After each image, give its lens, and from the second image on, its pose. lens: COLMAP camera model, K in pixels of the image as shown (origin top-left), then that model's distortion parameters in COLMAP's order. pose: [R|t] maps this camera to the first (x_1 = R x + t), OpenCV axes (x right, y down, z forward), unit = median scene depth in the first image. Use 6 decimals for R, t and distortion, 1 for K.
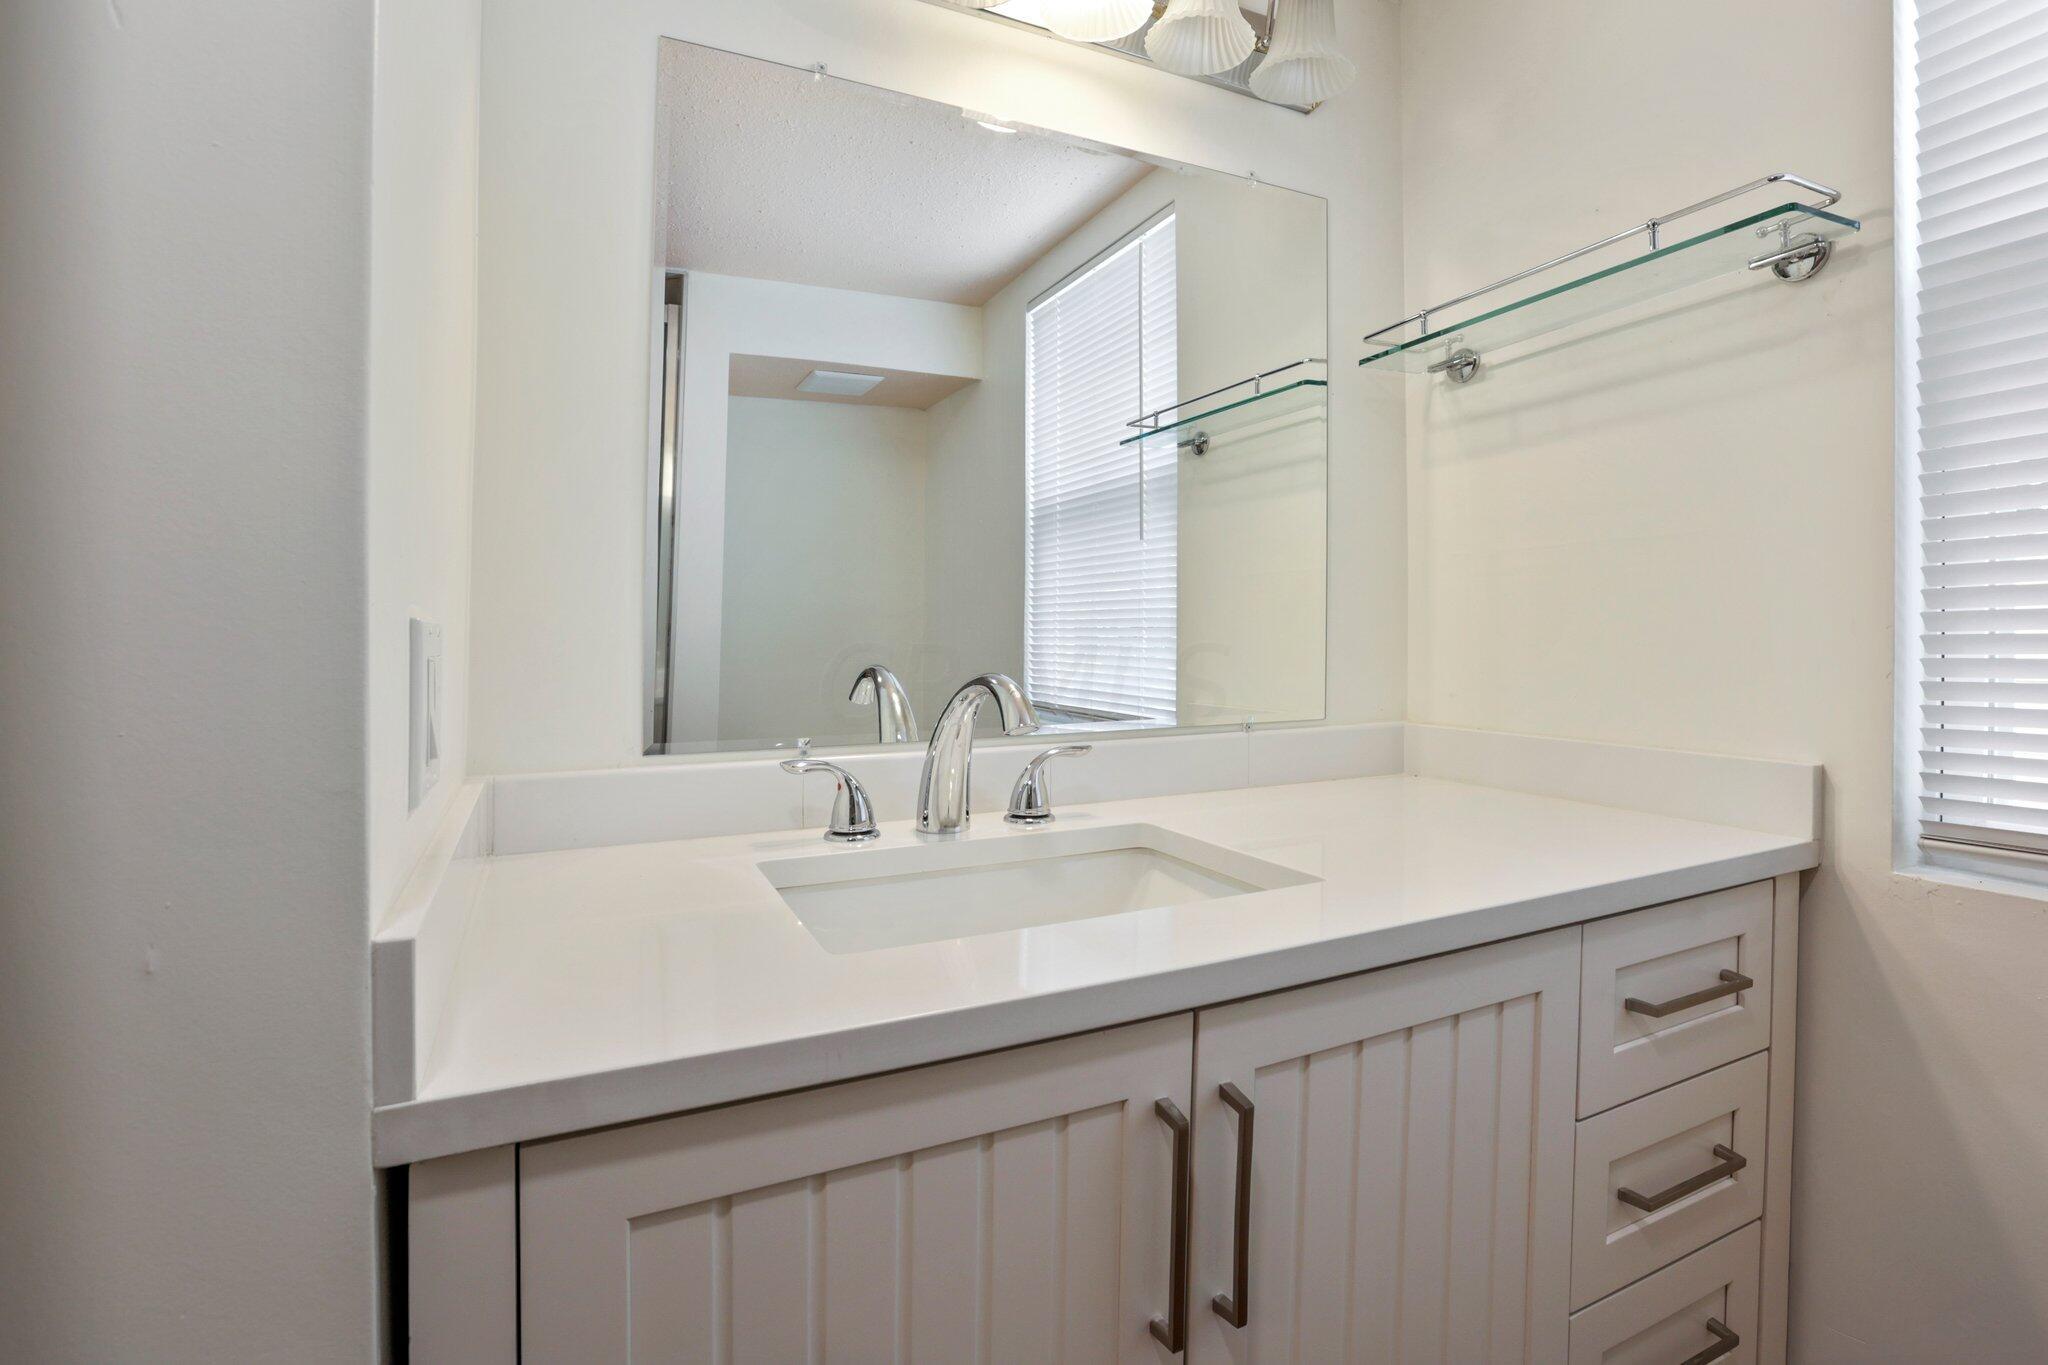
lens RADIAL K [[957.2, 0, 1032.8], [0, 957.2, 653.7], [0, 0, 1]] dist [-0.006006, -0.000256]
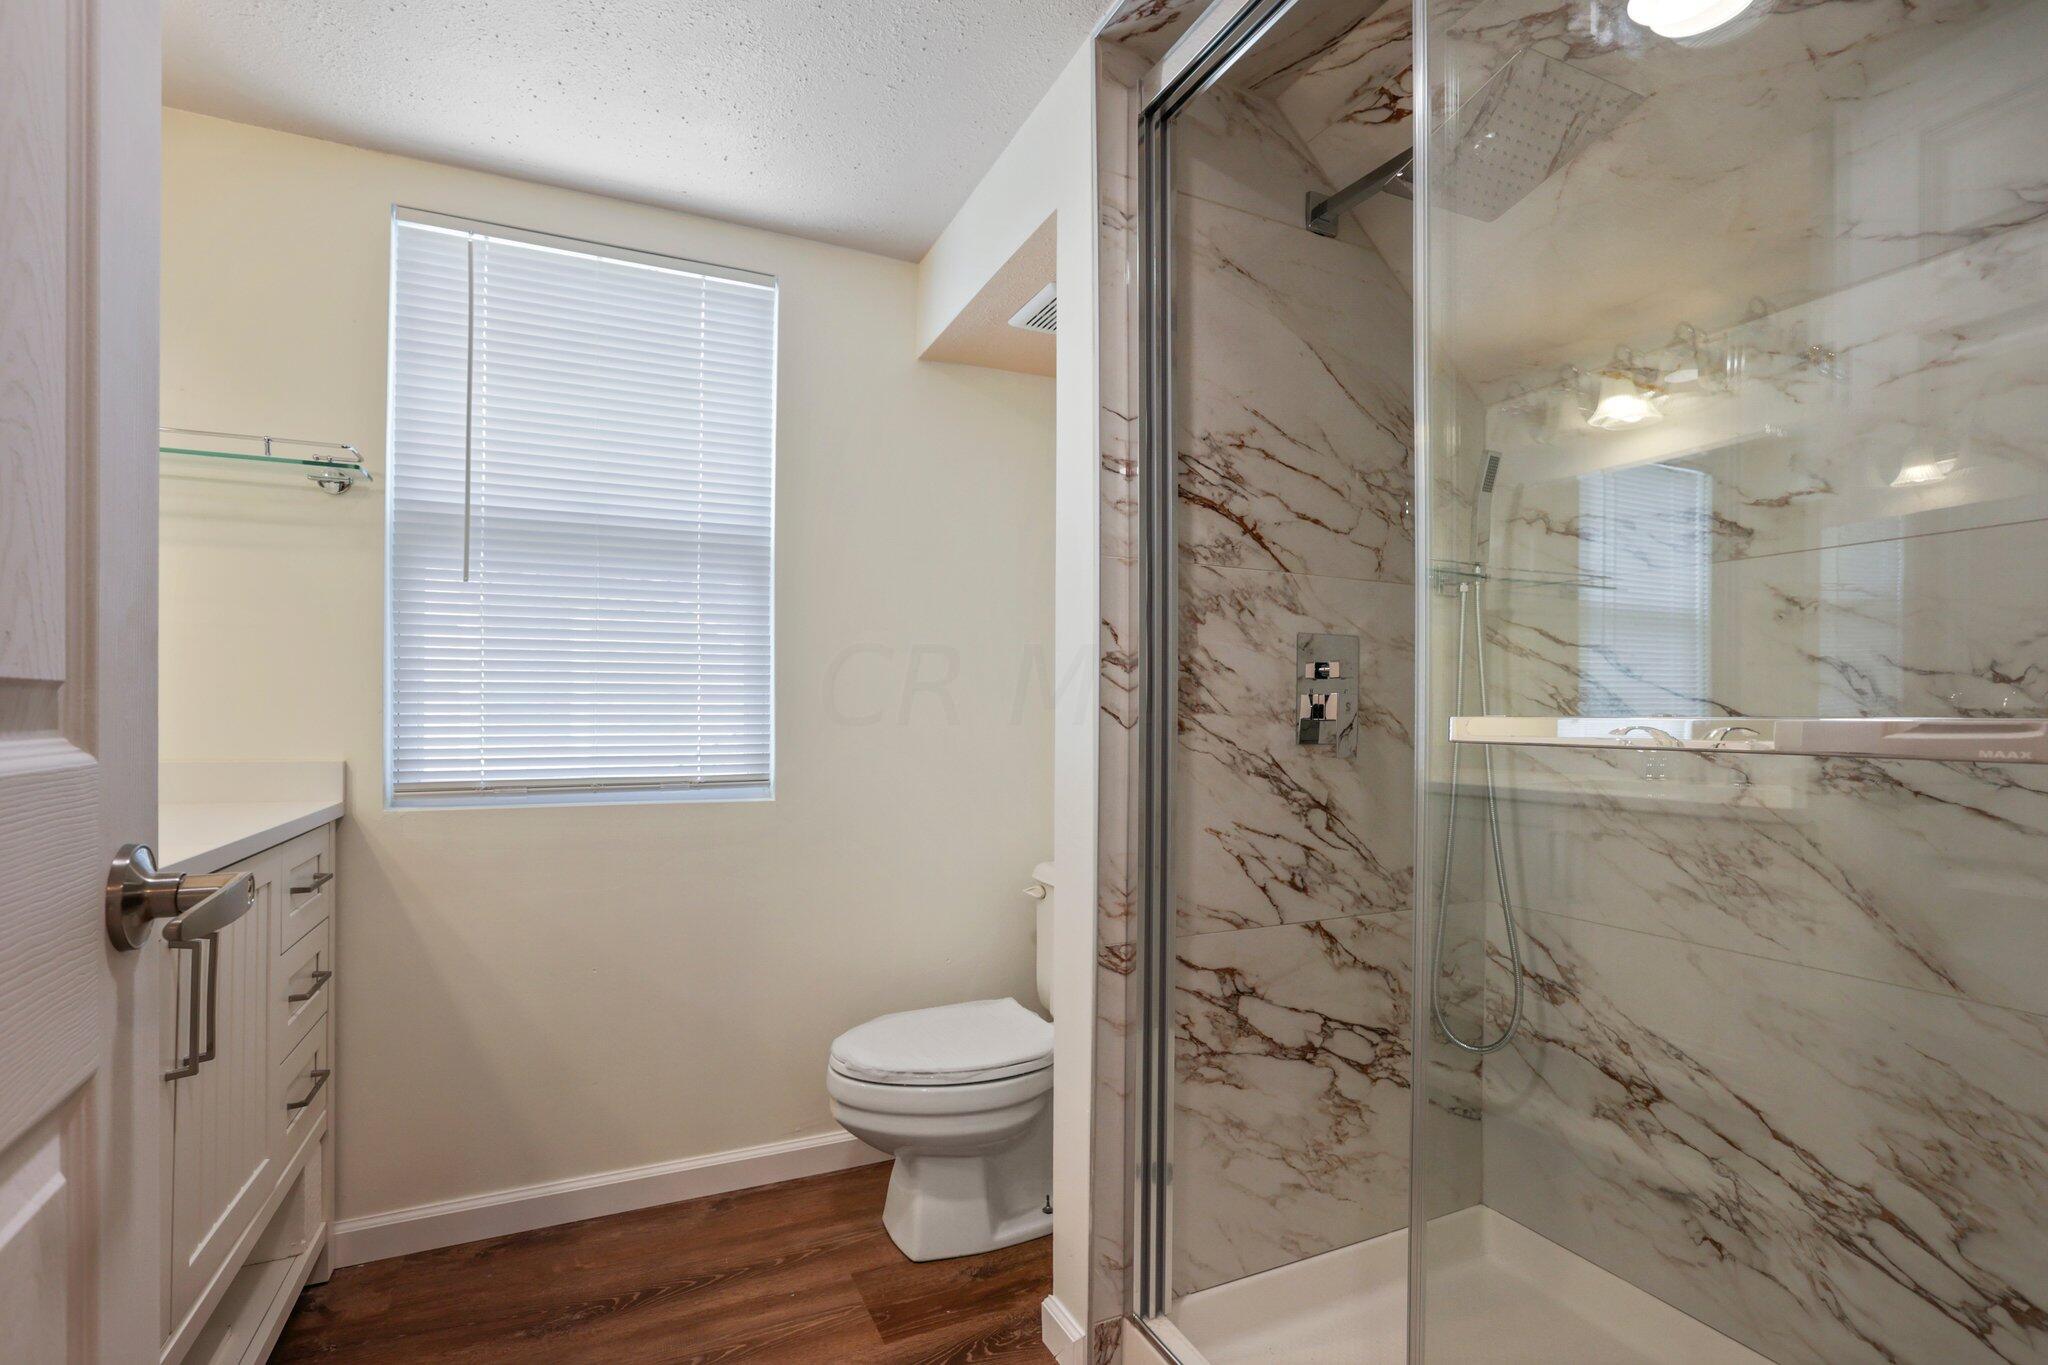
lens RADIAL K [[926.0, 0, 1021.0], [0, 926.0, 693.2], [0, 0, 1]] dist [-0.075367, 0.036817]
pose [[0.028894, 0.022325, 0.999333, -0.914976], [0.008050, 0.999713, -0.022566, 0.037131], [-0.999550, 0.008696, 0.028706, -0.375445]]
